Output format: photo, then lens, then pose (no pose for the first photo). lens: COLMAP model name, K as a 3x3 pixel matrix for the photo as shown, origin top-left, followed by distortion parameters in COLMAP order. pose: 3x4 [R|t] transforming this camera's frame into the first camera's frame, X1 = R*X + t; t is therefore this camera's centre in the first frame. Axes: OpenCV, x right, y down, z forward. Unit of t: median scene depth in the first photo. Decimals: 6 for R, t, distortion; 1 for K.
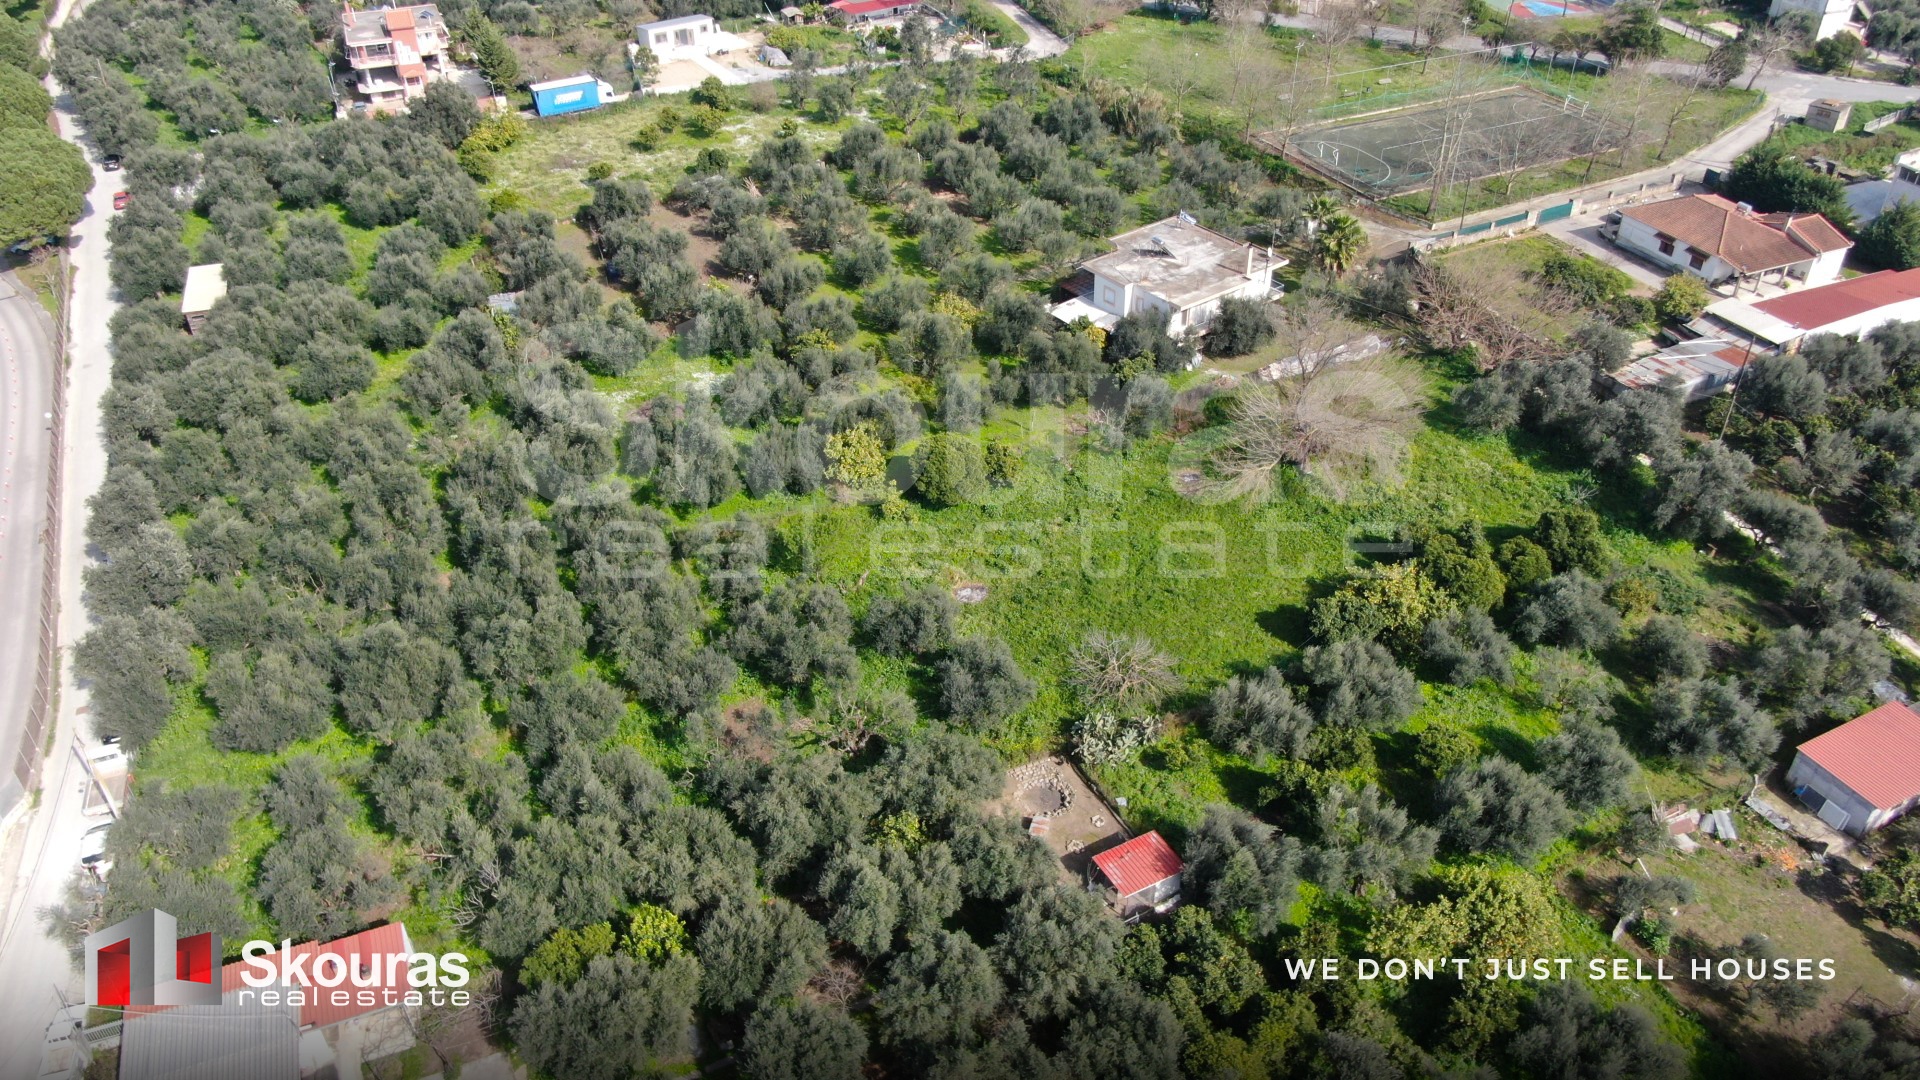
lens RADIAL K [[1388.8, 0, 960.0], [0, 1388.8, 540.0], [0, 0, 1]] dist [-0.024860, 0.009539]
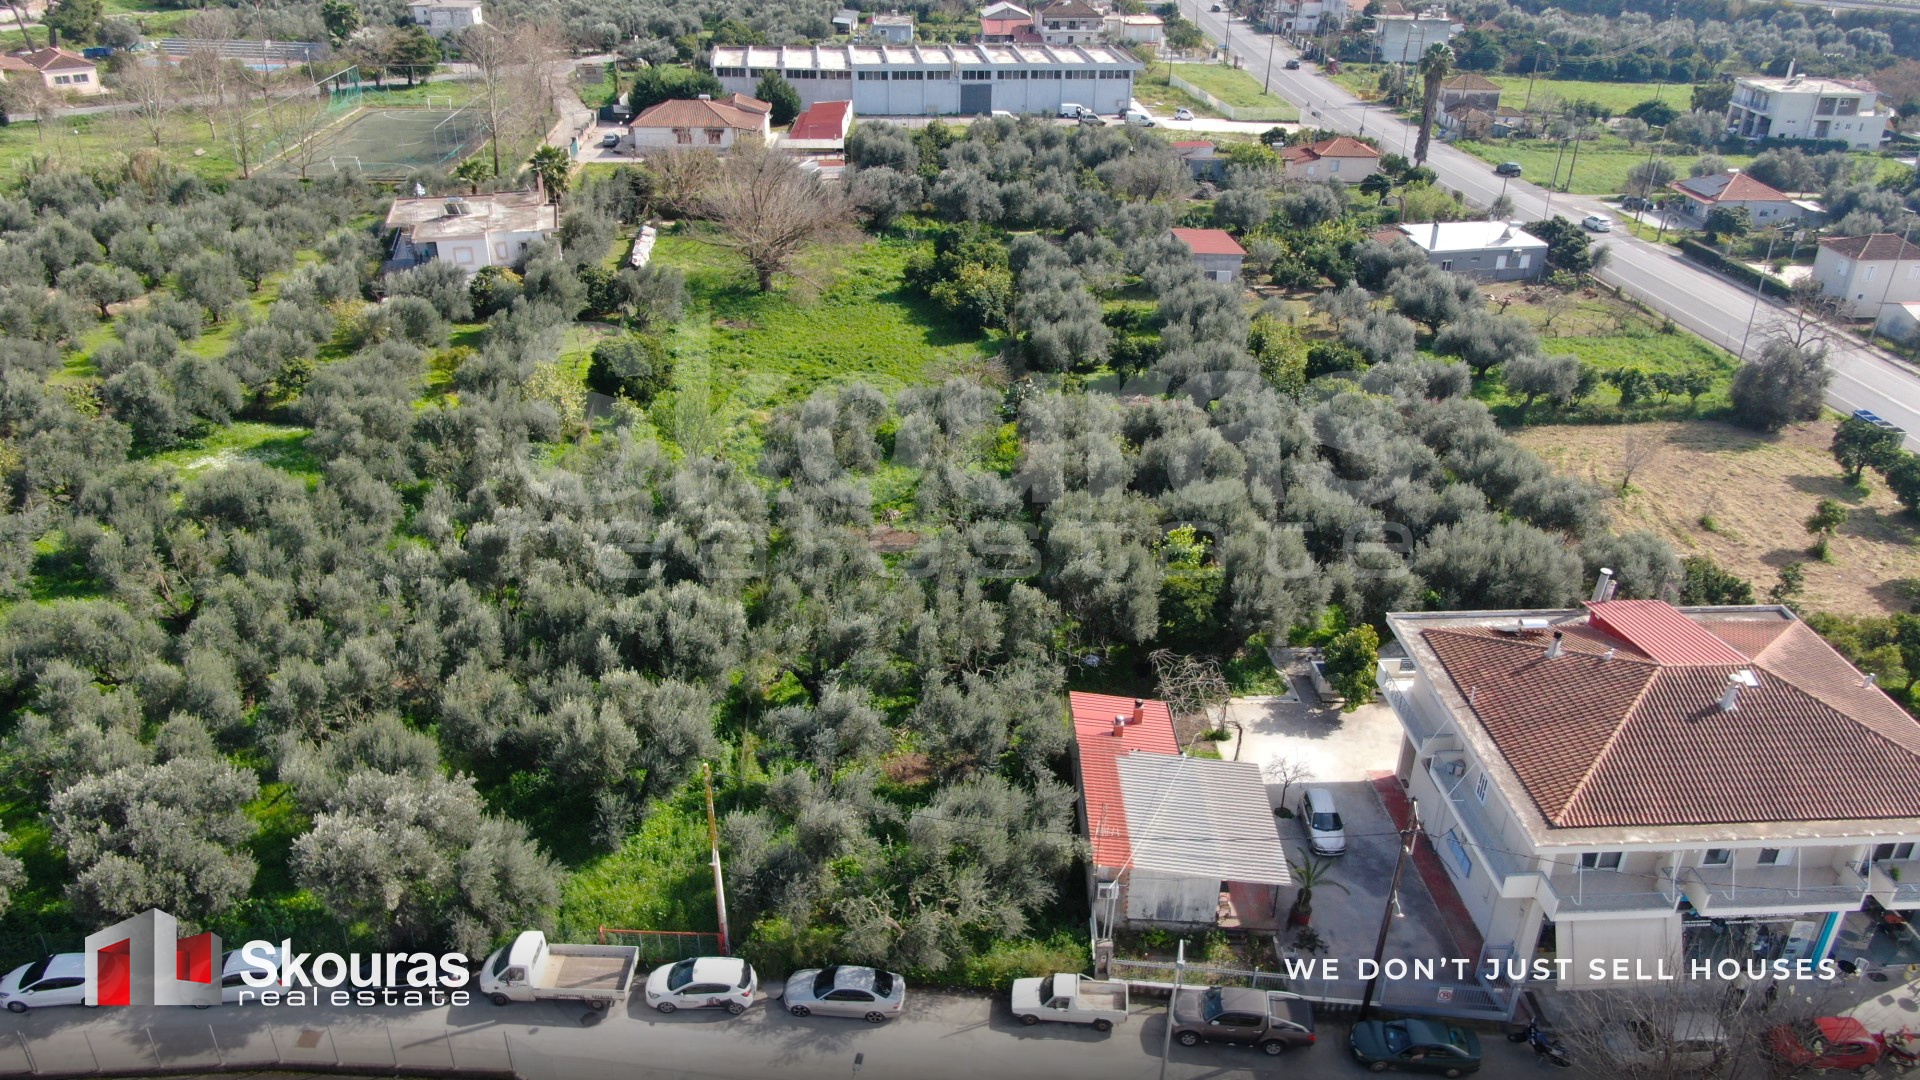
lens RADIAL K [[1390.4, 0, 960.0], [0, 1390.4, 540.0], [0, 0, 1]] dist [-0.027624, 0.027156]
pose [[0.372541, -0.414021, 0.830542, -0.608264], [0.520805, 0.834017, 0.182146, -0.005523], [-0.768099, 0.364694, 0.526330, 0.281423]]
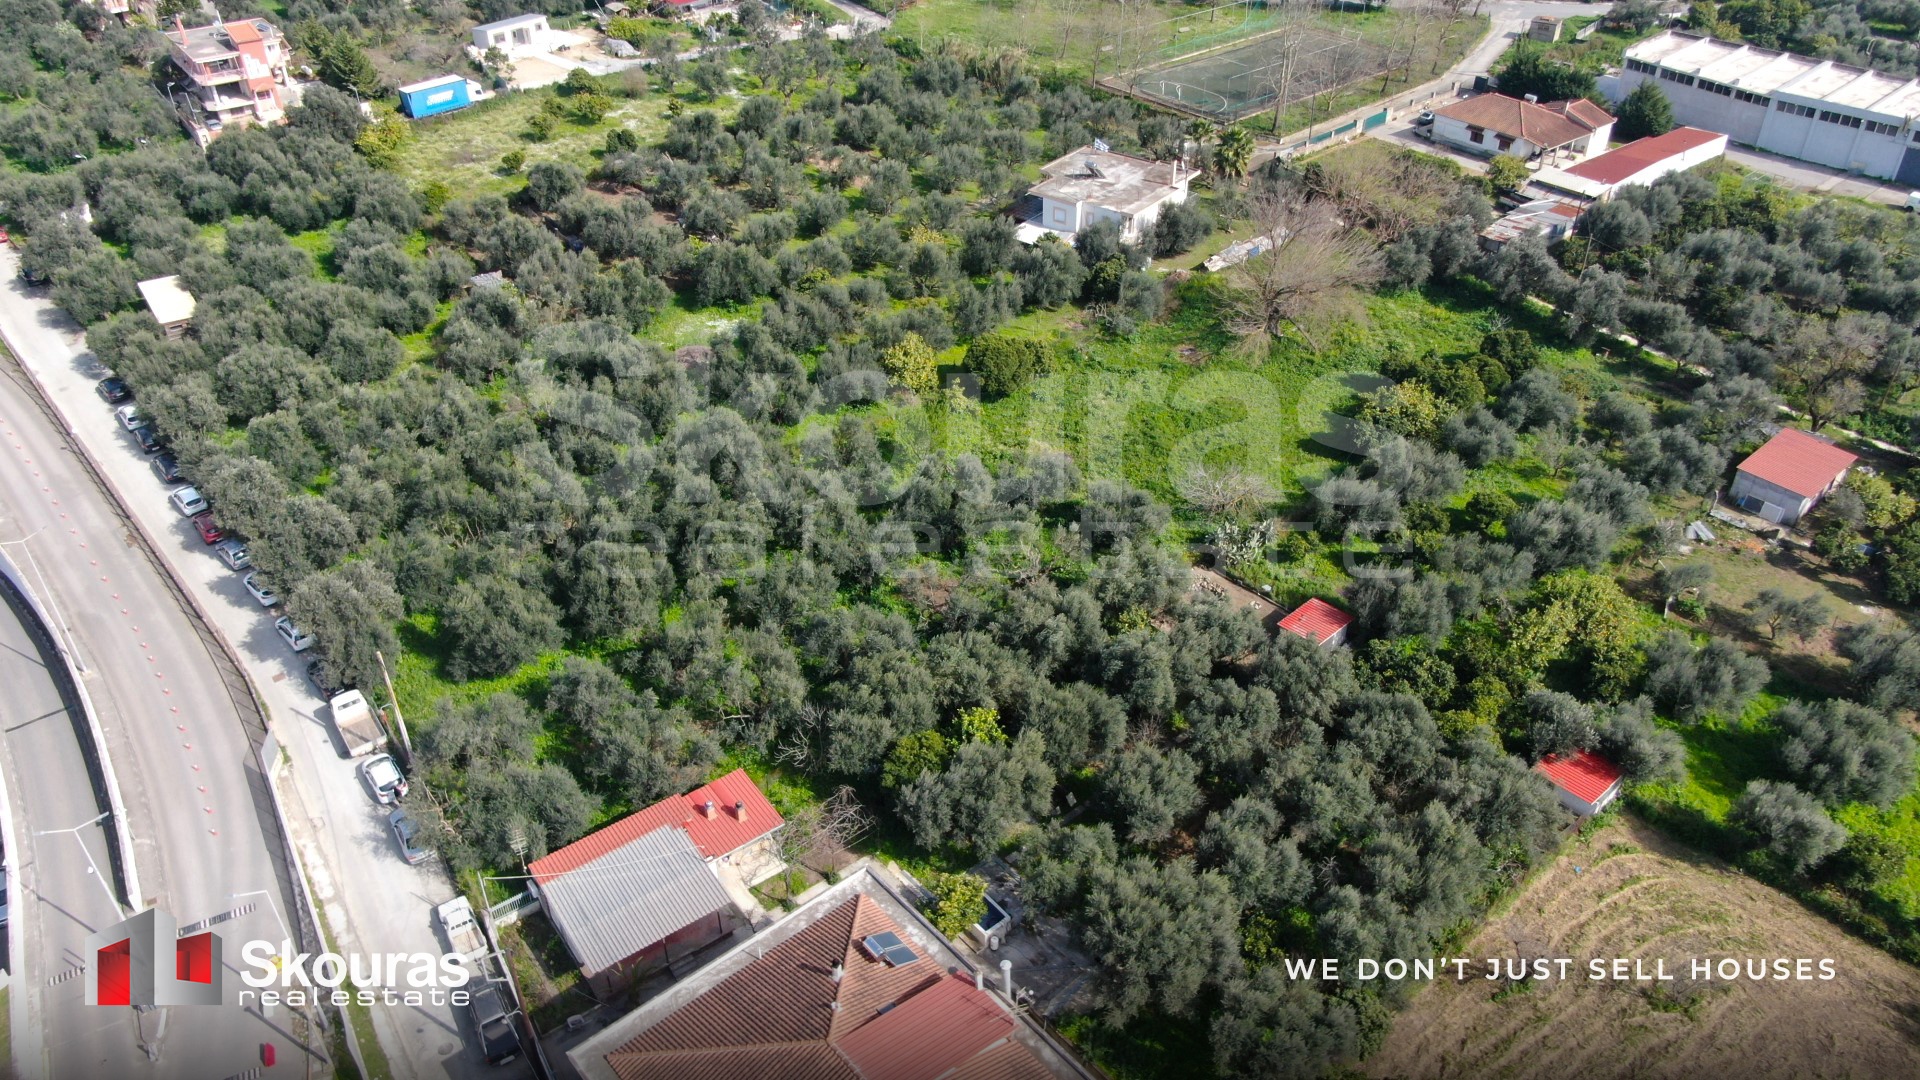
lens RADIAL K [[1388.8, 0, 960.0], [0, 1388.8, 540.0], [0, 0, 1]] dist [-0.024860, 0.009539]
pose [[0.965085, -0.146199, 0.217342, -0.239021], [0.148234, 0.988928, 0.007001, 0.060759], [-0.215959, 0.025460, 0.976070, -0.068231]]
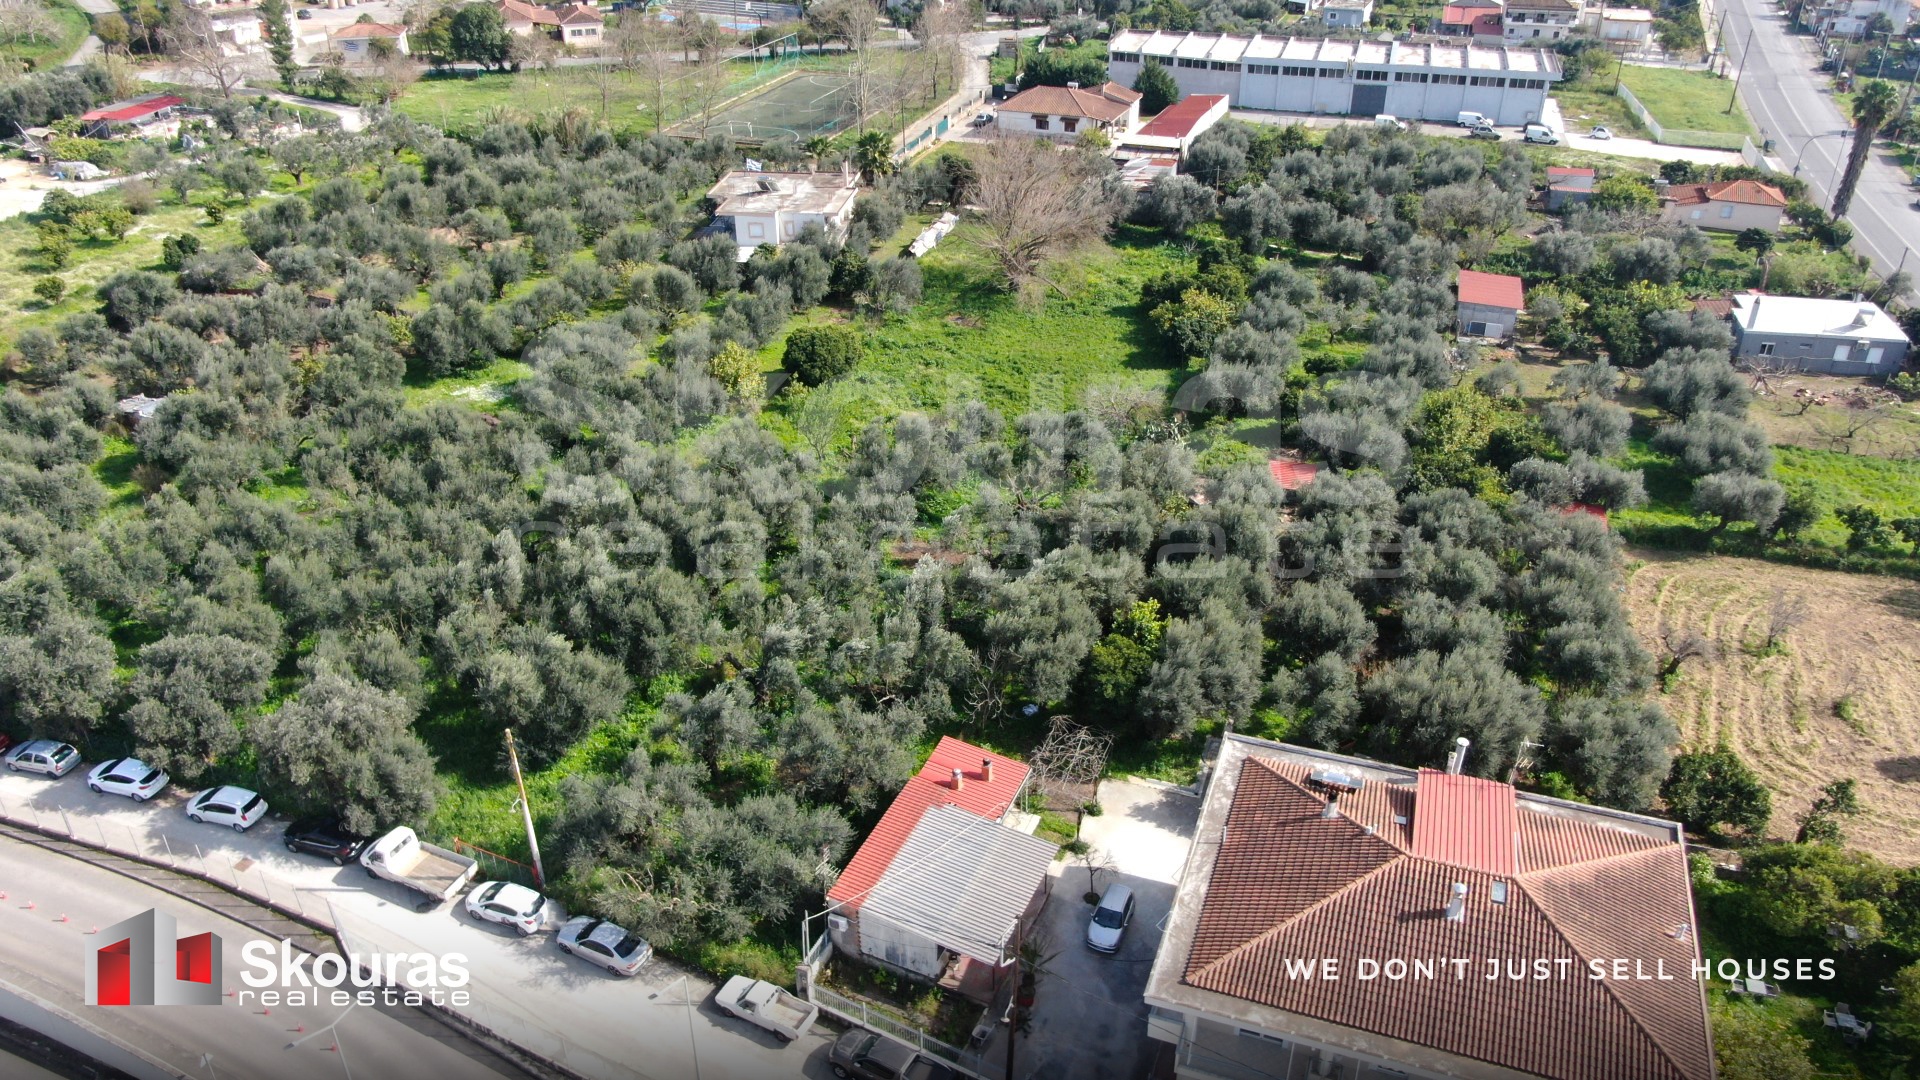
lens RADIAL K [[1388.8, 0, 960.0], [0, 1388.8, 540.0], [0, 0, 1]] dist [-0.024860, 0.009539]
pose [[0.706130, -0.345841, 0.617879, -0.505046], [0.406957, 0.912311, 0.045560, 0.058367], [-0.579454, 0.219279, 0.784952, 0.099828]]
